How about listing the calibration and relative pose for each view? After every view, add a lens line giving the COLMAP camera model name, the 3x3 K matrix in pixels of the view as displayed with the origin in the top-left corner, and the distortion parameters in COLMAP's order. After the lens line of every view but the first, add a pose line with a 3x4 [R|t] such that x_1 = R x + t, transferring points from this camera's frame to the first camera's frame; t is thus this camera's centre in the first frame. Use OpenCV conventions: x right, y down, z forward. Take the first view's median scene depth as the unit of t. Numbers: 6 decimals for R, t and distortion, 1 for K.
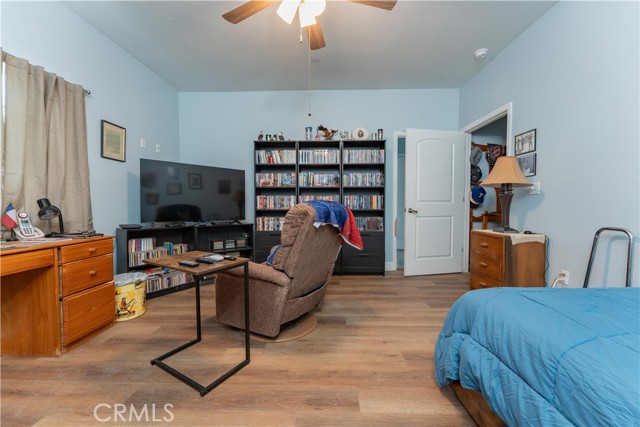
lens RADIAL K [[256.2, 0, 318.5], [0, 256.2, 214.8], [0, 0, 1]] dist [0.000615, -0.000711]
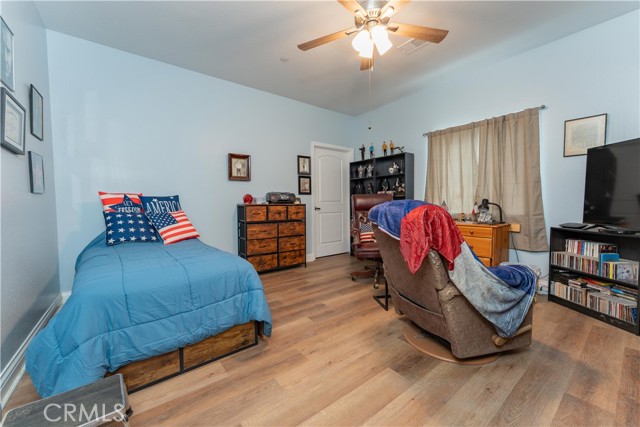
lens RADIAL K [[256.2, 0, 319.5], [0, 256.2, 212.3], [0, 0, 1]] dist [0.000615, -0.000711]
pose [[-0.775090, 0.030129, -0.631132, 0.567427], [-0.017364, 0.997470, 0.068942, -0.049414], [0.631612, 0.064395, -0.772606, 1.122909]]
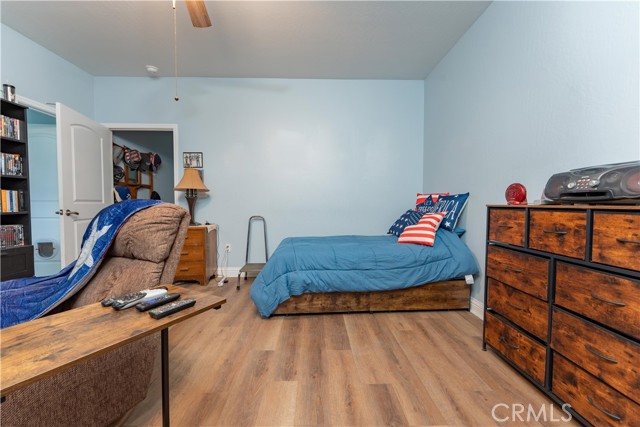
lens RADIAL K [[256.2, 0, 319.2], [0, 256.2, 215.5], [0, 0, 1]] dist [0.000615, -0.000711]
pose [[-0.043660, -0.042852, 0.998127, -0.571838], [0.039962, 0.998205, 0.044603, -0.015101], [-0.998247, 0.041835, -0.041869, 0.361463]]
